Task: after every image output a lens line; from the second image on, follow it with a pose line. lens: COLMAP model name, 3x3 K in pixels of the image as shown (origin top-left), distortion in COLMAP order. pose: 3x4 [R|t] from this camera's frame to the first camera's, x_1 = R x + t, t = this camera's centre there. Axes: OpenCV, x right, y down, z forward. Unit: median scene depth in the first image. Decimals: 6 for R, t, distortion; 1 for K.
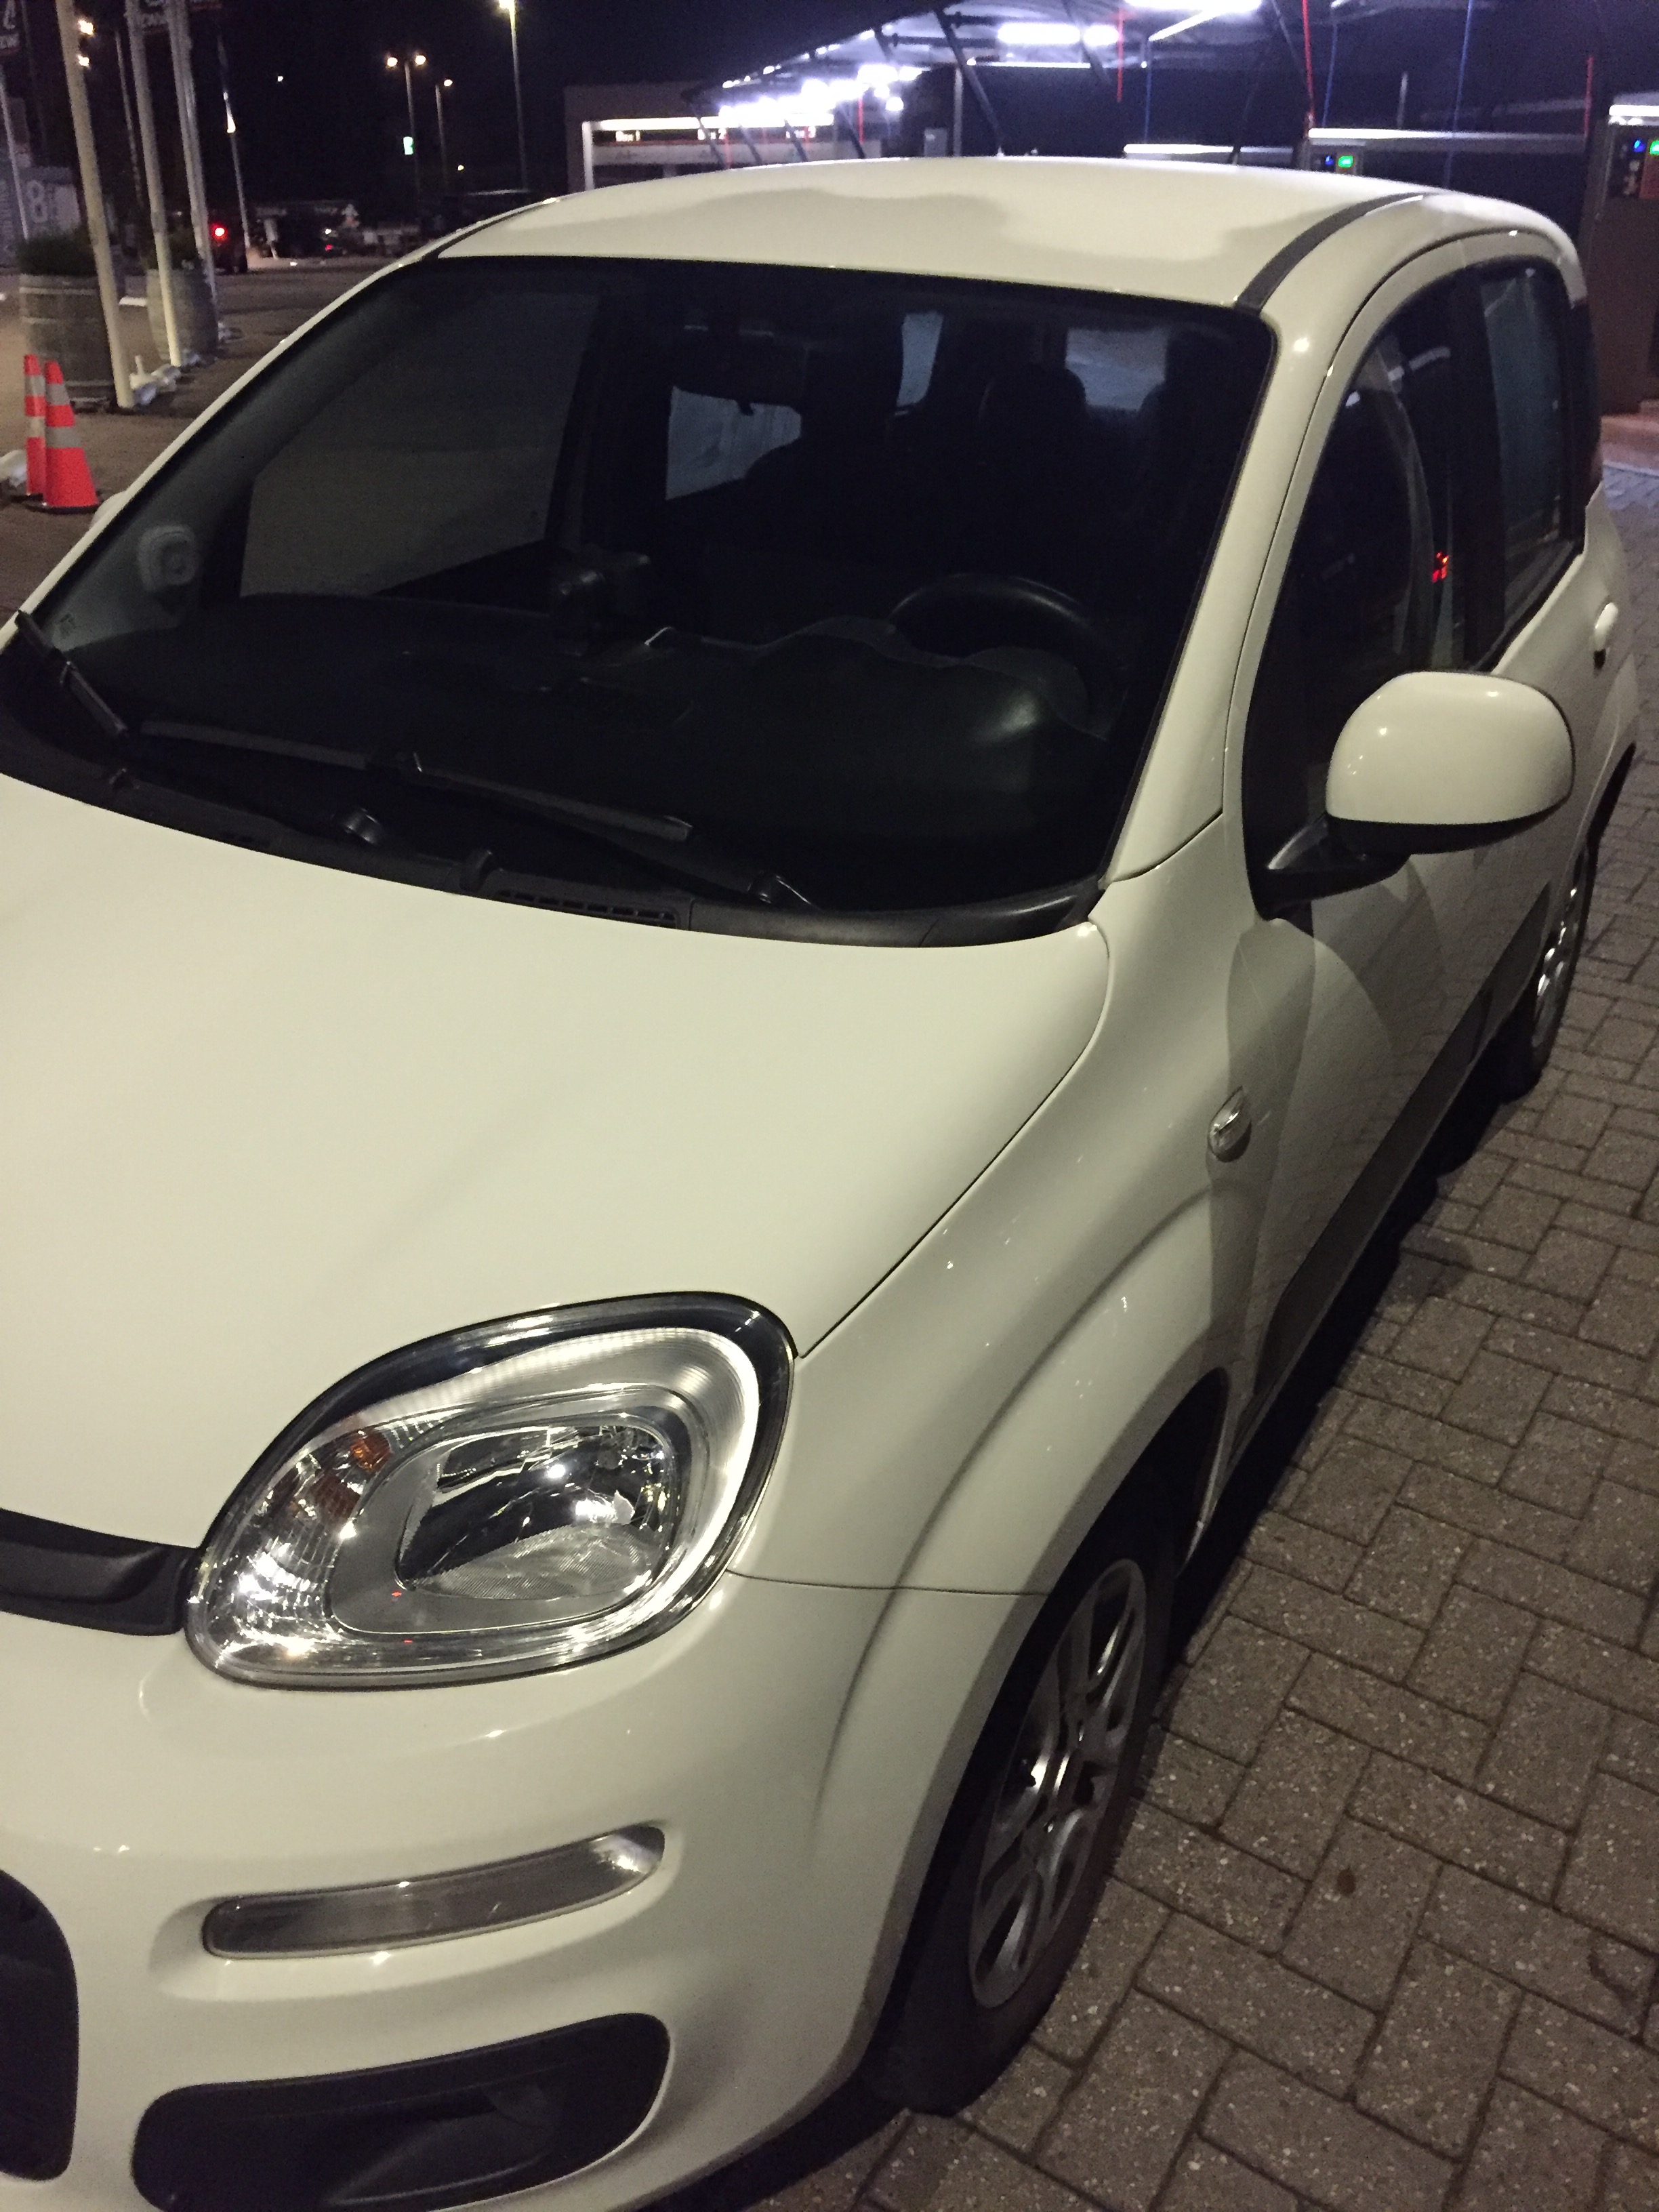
lens RADIAL K [[1850.9, 0, 829.9], [0, 1850.9, 1136.1], [0, 0, 1]] dist [0.102735, -0.150264]
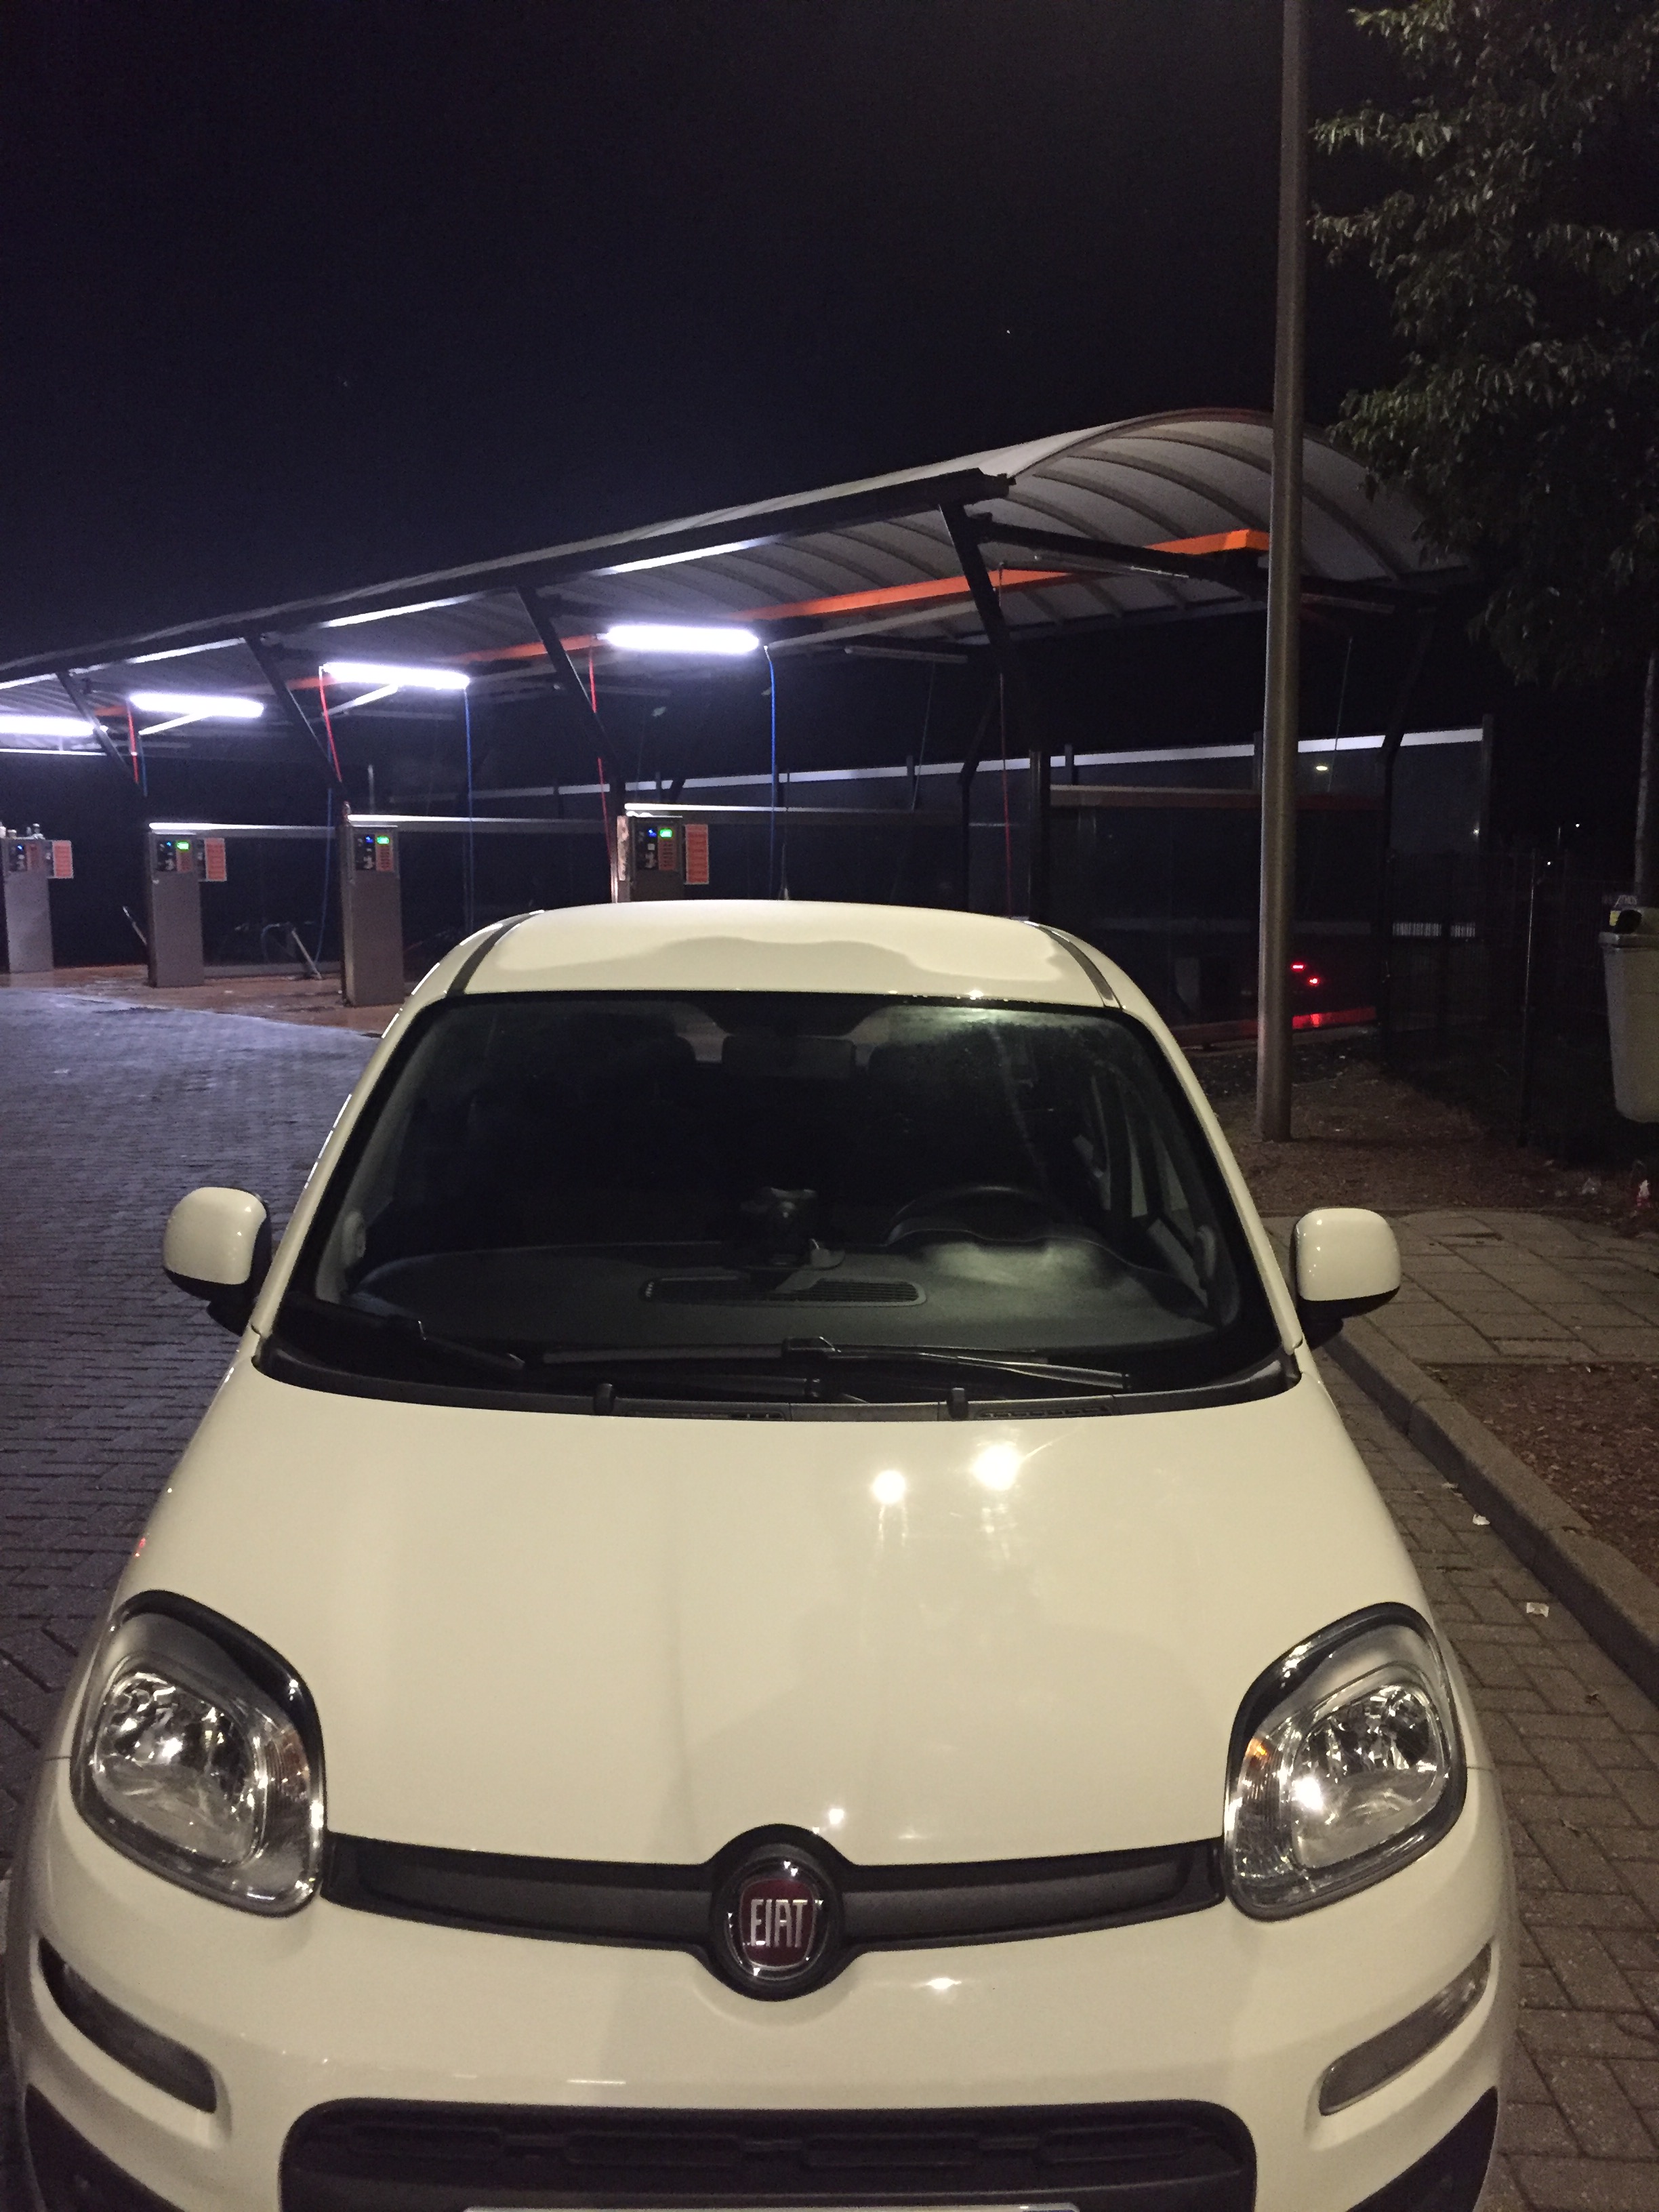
lens RADIAL K [[1850.9, 0, 829.9], [0, 1850.9, 1136.1], [0, 0, 1]] dist [0.102735, -0.150264]
pose [[0.859260, -0.081735, 0.504966, -0.182174], [0.232628, 0.941608, -0.243432, -0.002031], [-0.455583, 0.326641, 0.828100, -0.038894]]
